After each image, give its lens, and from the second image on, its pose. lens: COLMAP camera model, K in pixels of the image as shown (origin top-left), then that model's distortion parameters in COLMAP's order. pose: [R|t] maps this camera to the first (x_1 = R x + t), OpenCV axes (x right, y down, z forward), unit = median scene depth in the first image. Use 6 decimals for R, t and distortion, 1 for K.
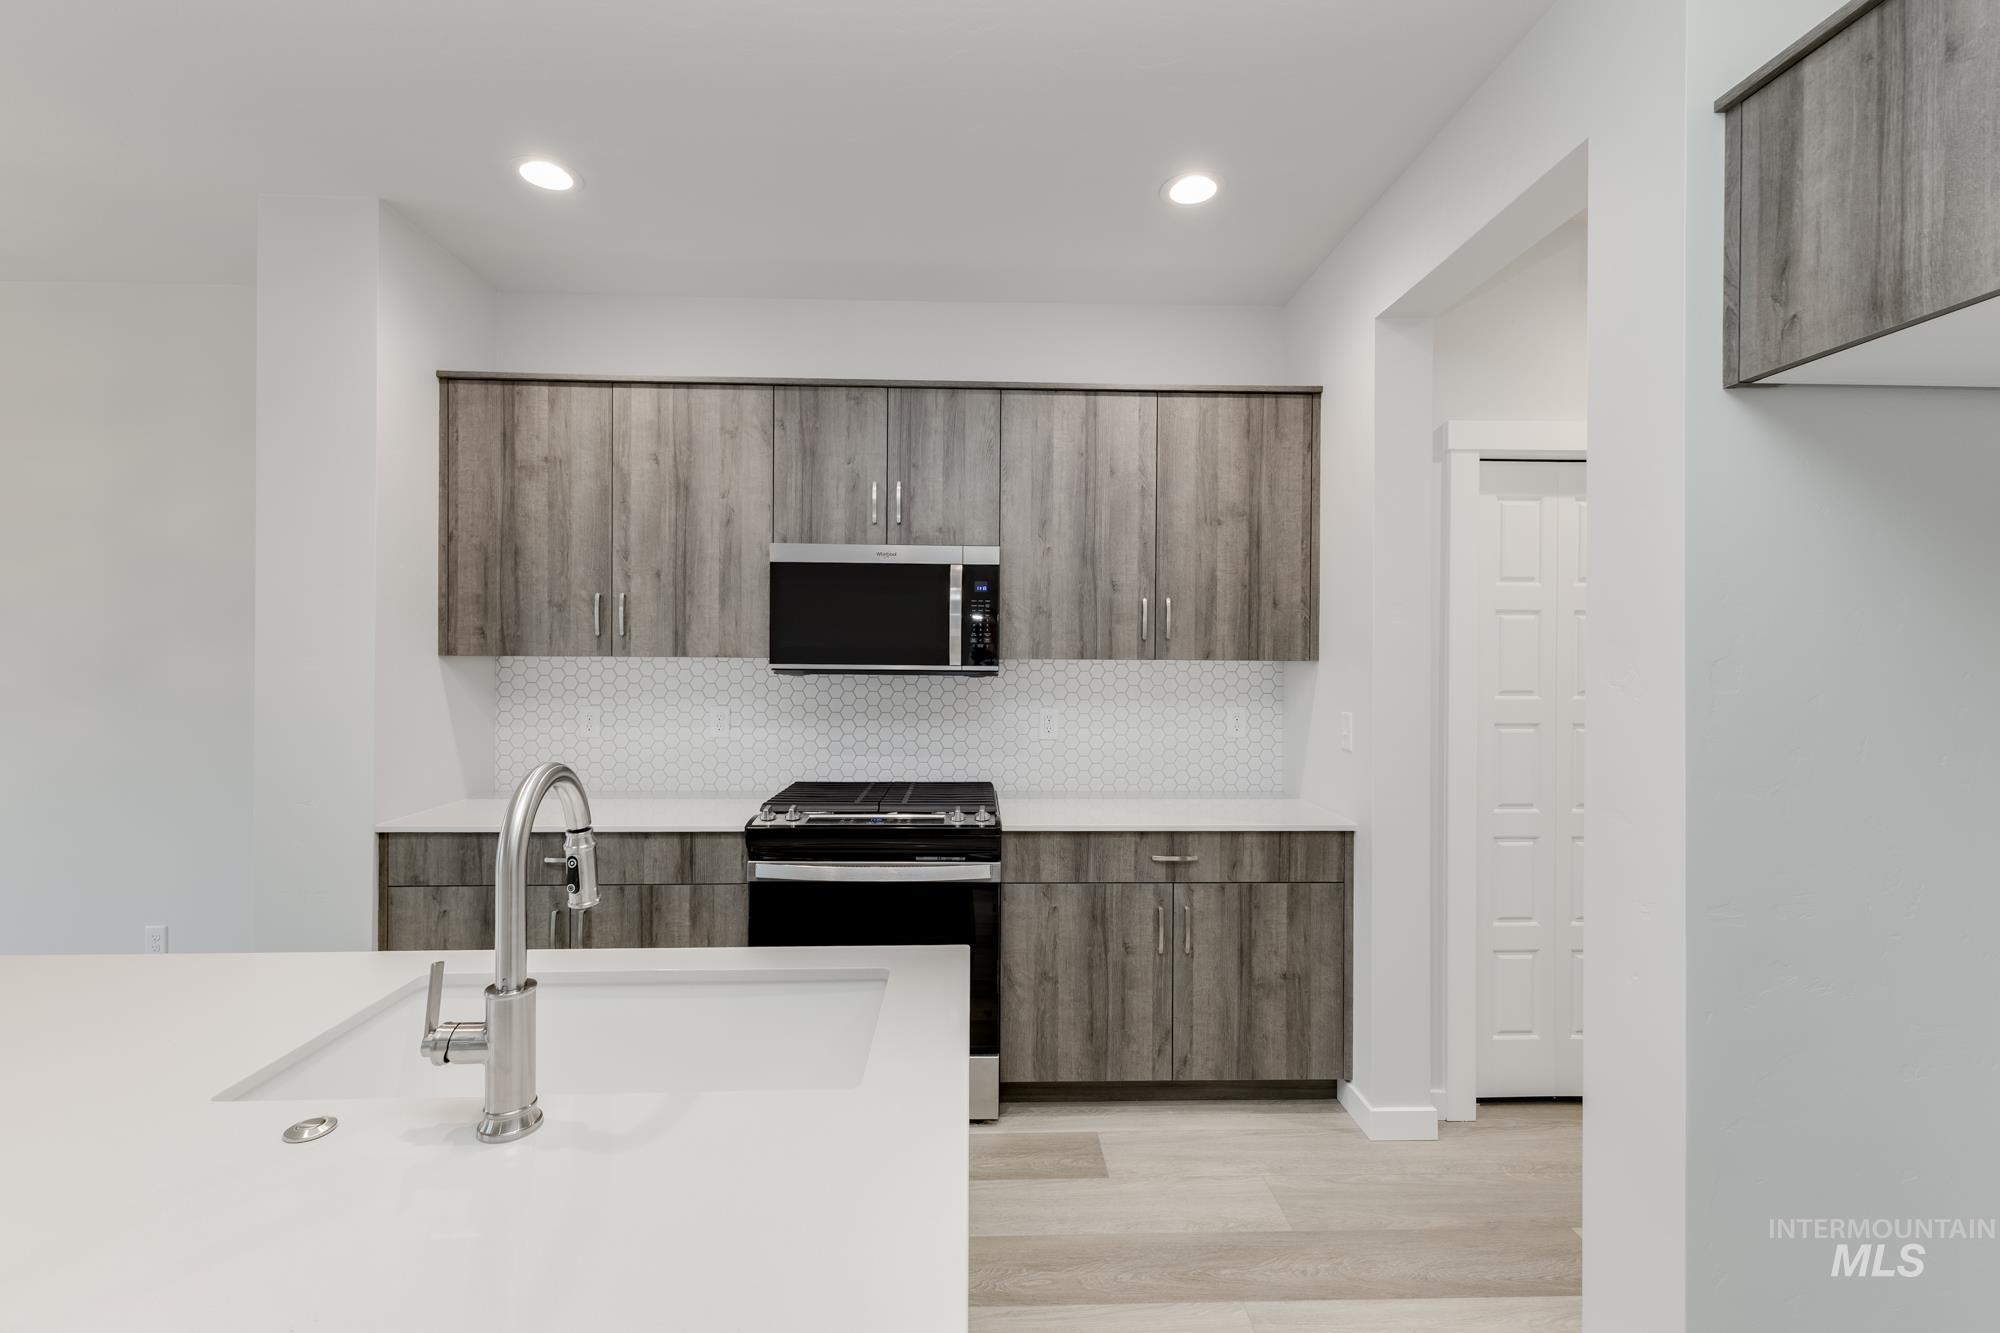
lens RADIAL K [[874.8, 0, 993.5], [0, 874.8, 657.8], [0, 0, 1]] dist [0.010160, -0.000854]
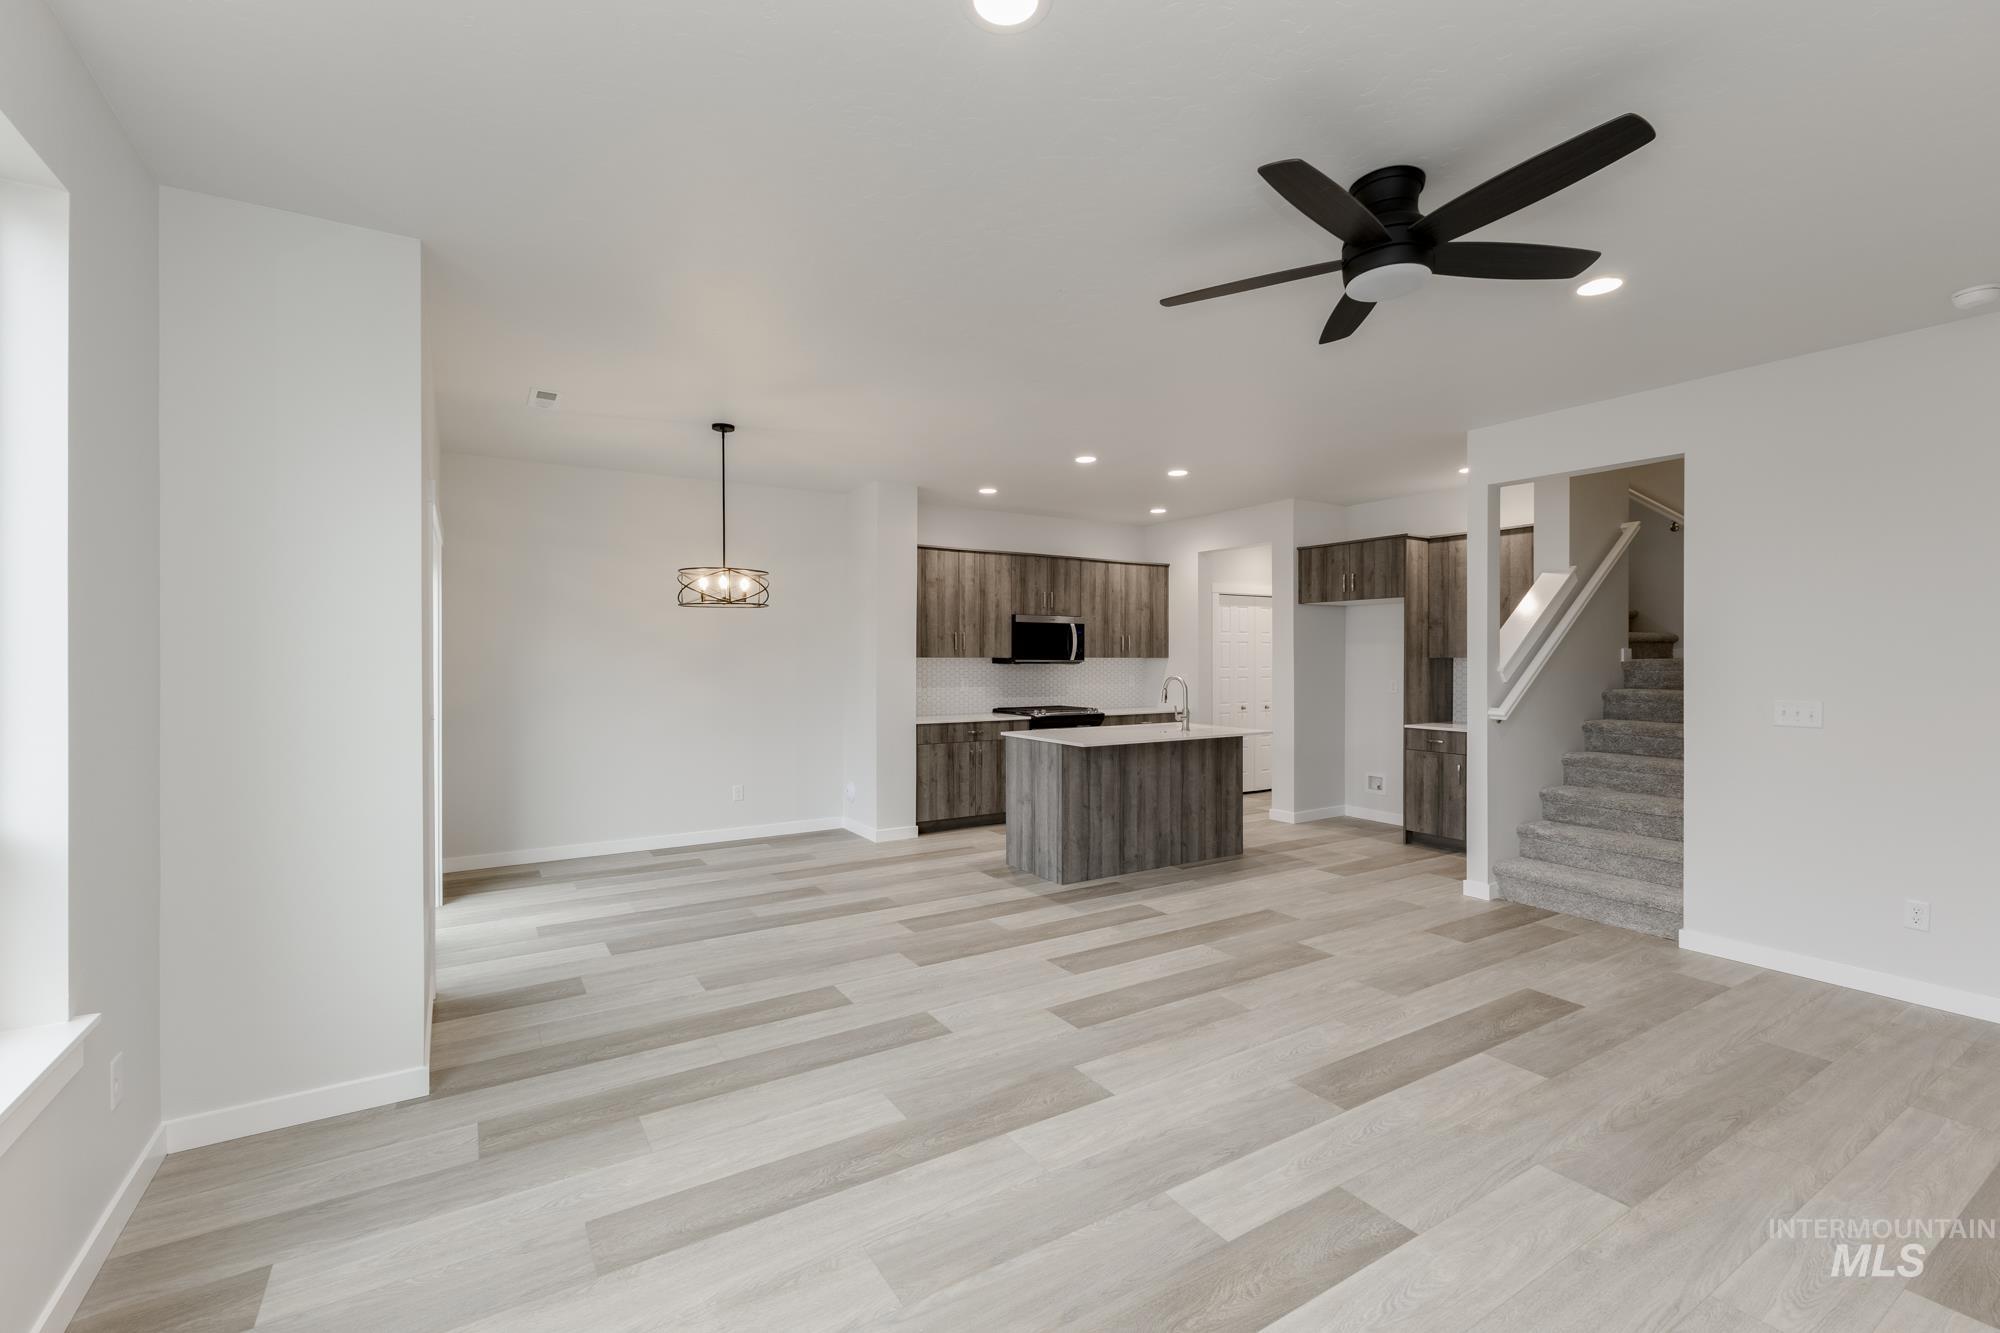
lens RADIAL K [[874.8, 0, 993.5], [0, 874.8, 657.8], [0, 0, 1]] dist [0.010160, -0.000854]
pose [[0.864900, -0.005559, 0.501913, -1.621064], [0.005040, 0.999984, 0.002391, -0.006587], [-0.501919, 0.000461, 0.864915, -1.245272]]
